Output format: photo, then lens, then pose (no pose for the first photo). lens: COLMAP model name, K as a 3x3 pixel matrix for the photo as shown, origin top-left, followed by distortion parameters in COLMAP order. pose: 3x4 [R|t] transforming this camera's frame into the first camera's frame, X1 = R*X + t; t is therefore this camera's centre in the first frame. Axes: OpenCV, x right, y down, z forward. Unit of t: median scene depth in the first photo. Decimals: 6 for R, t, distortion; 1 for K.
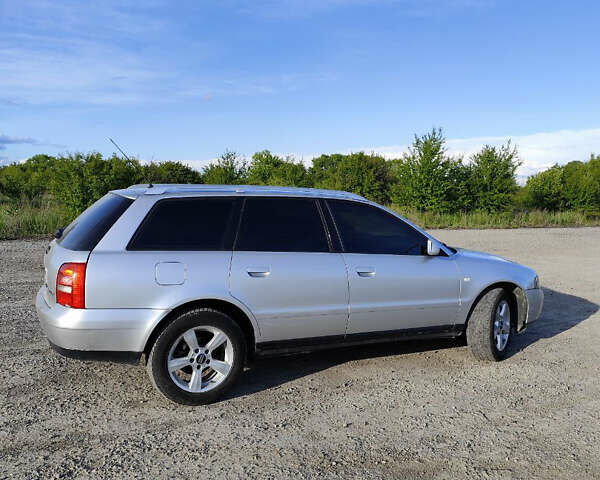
lens RADIAL K [[544.1, 0, 299.7], [0, 544.1, 250.4], [0, 0, 1]] dist [0.026154, -0.011528]
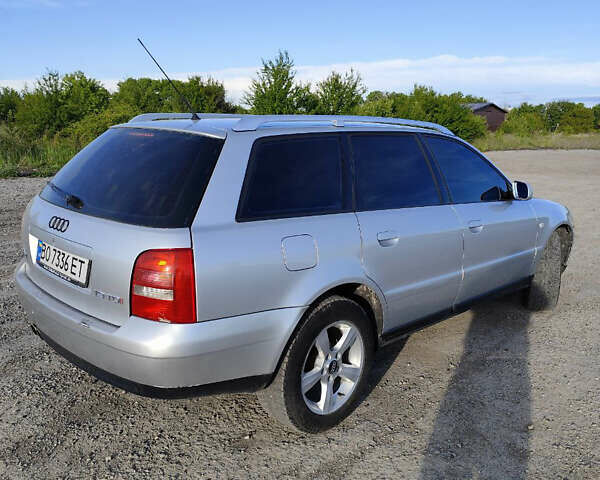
lens RADIAL K [[544.1, 0, 299.7], [0, 544.1, 250.4], [0, 0, 1]] dist [0.026154, -0.011528]
pose [[0.946273, -0.075232, 0.314497, -0.425017], [0.034457, 0.990482, 0.133259, -0.046490], [-0.321528, -0.115263, 0.939858, 0.358537]]
